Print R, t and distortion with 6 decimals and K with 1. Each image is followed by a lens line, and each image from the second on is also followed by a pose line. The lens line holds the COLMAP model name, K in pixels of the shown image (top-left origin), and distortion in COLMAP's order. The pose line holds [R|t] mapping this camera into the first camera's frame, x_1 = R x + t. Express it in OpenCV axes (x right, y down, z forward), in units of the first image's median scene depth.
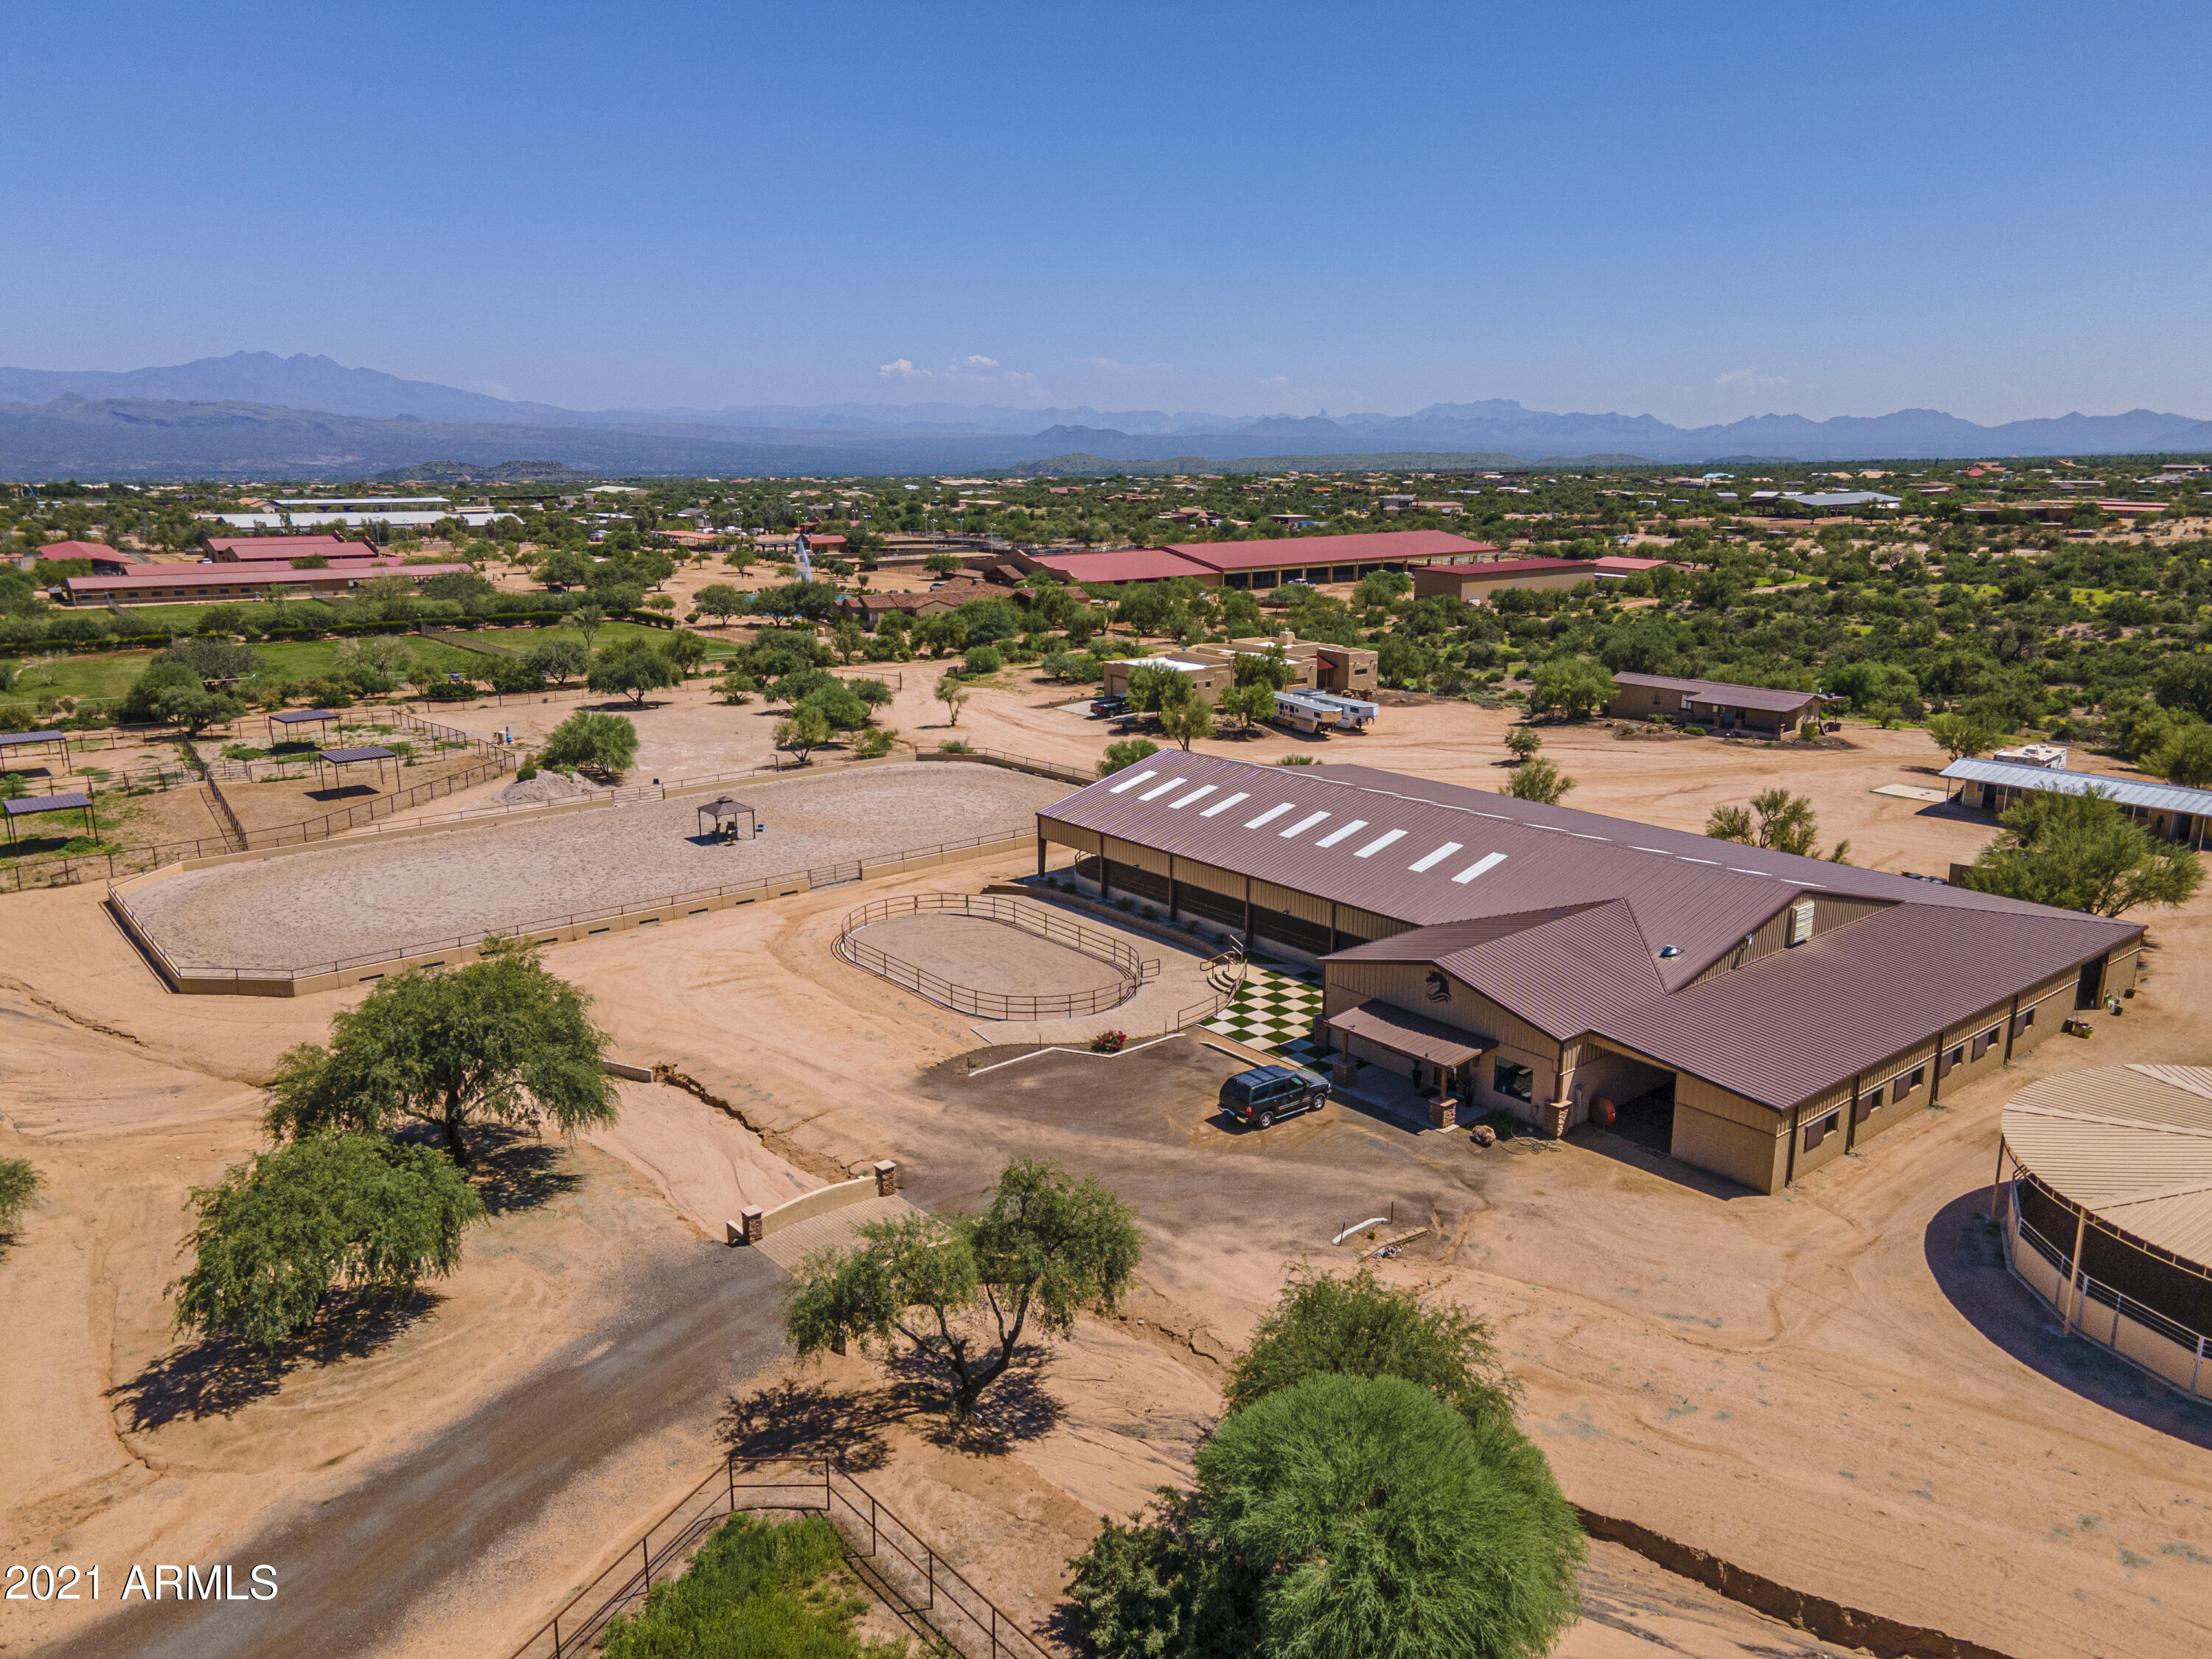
lens RADIAL K [[1605.6, 0, 1103.0], [0, 1605.6, 829.2], [0, 0, 1]] dist [0.035385, 0.025475]
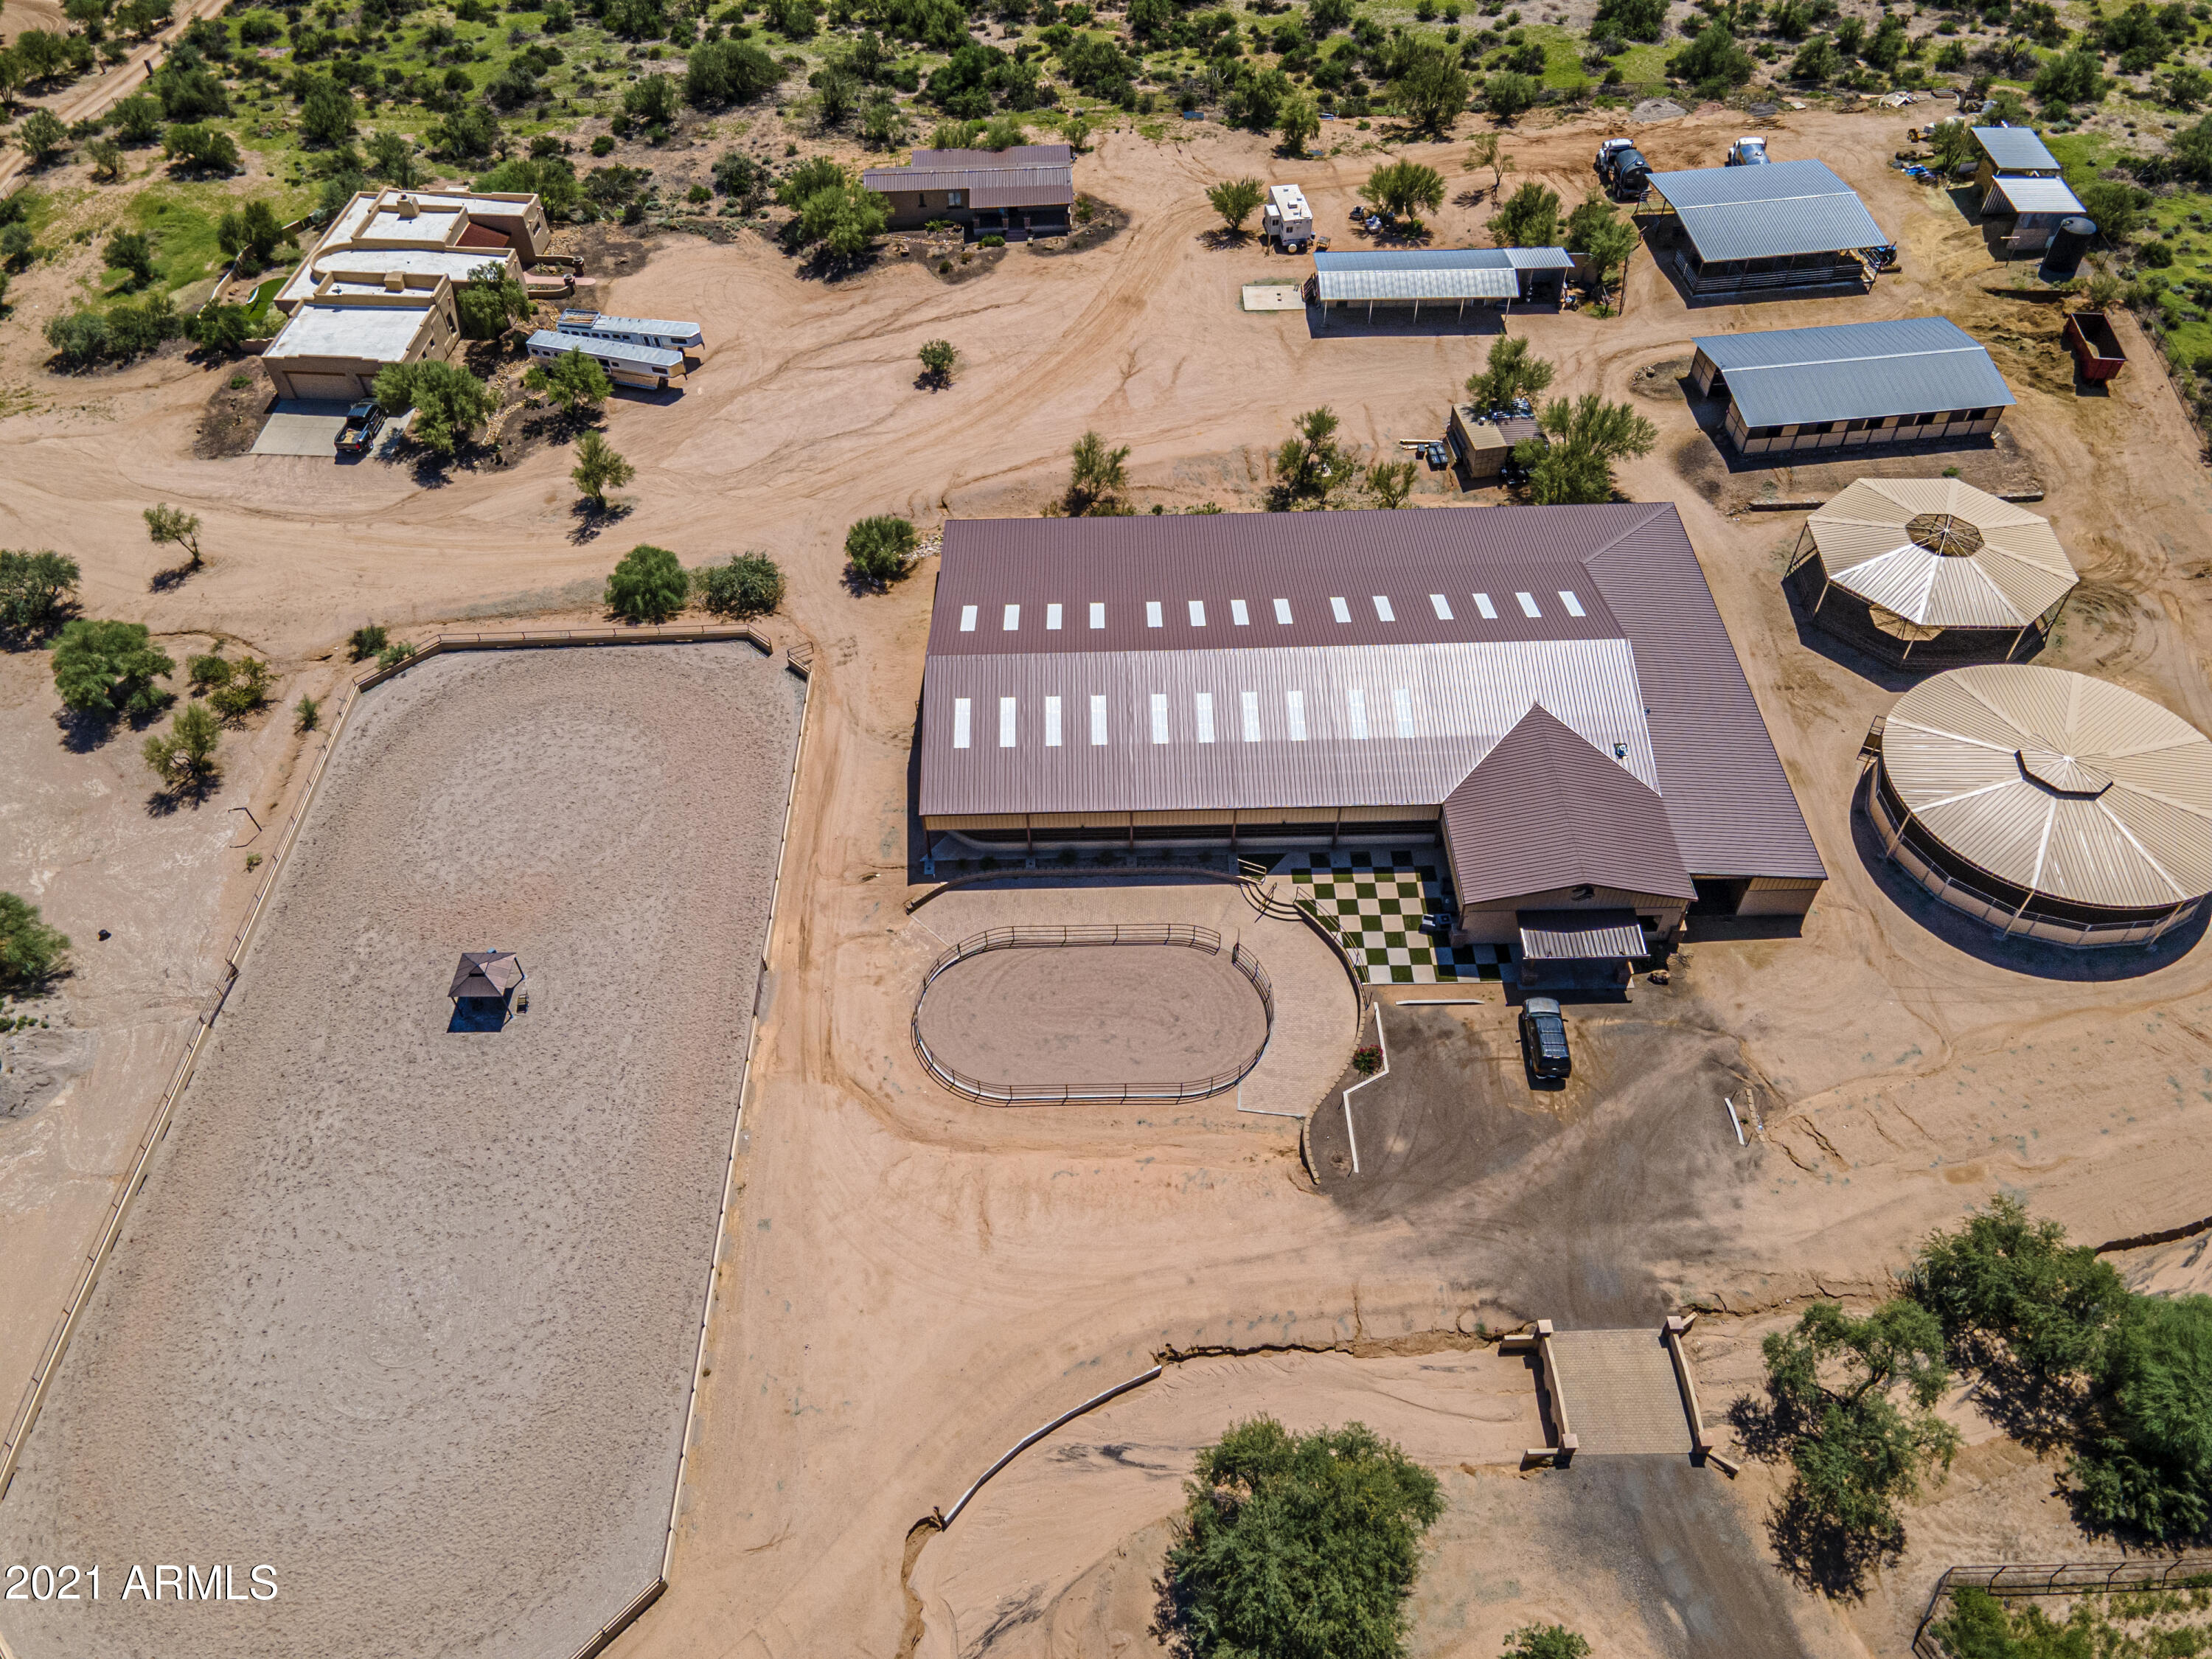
lens RADIAL K [[1605.6, 0, 1103.0], [0, 1605.6, 829.2], [0, 0, 1]] dist [0.035385, 0.025475]
pose [[0.630163, -0.584257, 0.511408, -0.430368], [0.202966, 0.759686, 0.617805, -0.526605], [-0.749466, -0.285519, 0.597310, 0.330879]]
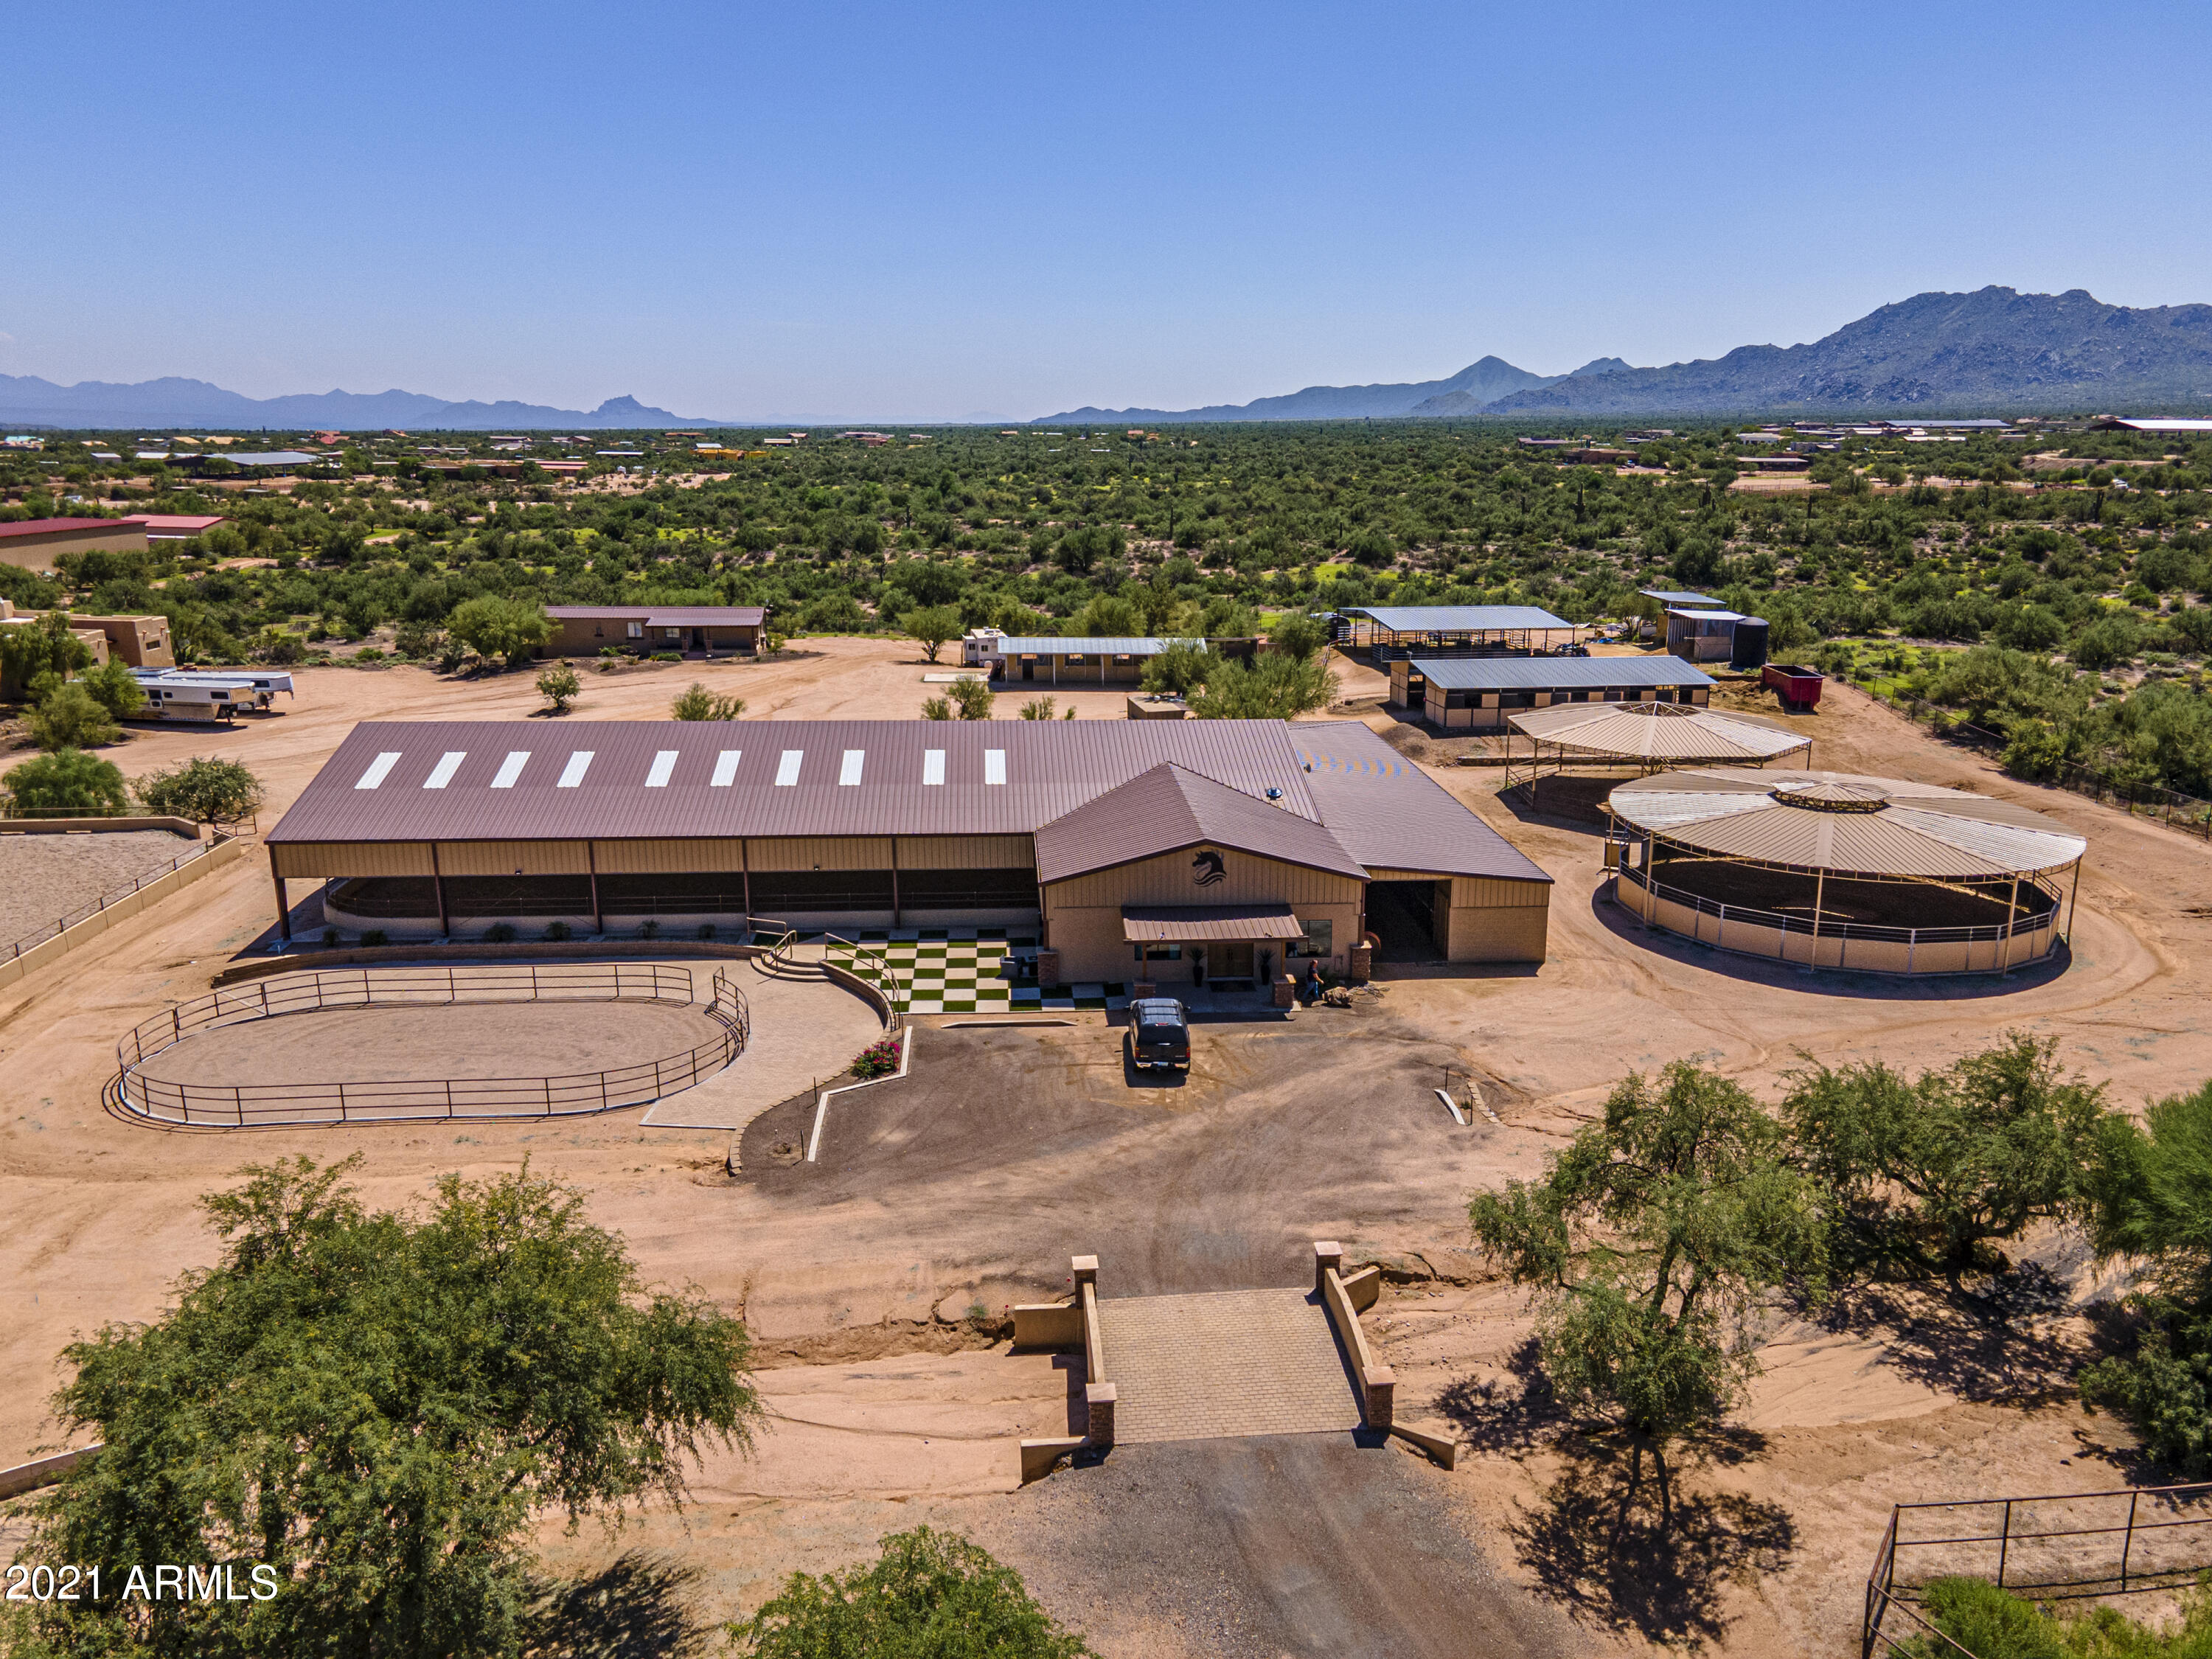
lens RADIAL K [[1616.7, 0, 1157.7], [0, 1616.7, 777.4], [0, 0, 1]] dist [0.052503, -0.001291]
pose [[0.559935, -0.172571, 0.810366, -0.345041], [0.186052, 0.979279, 0.079985, -0.020621], [-0.807377, 0.105984, 0.580439, 0.306992]]
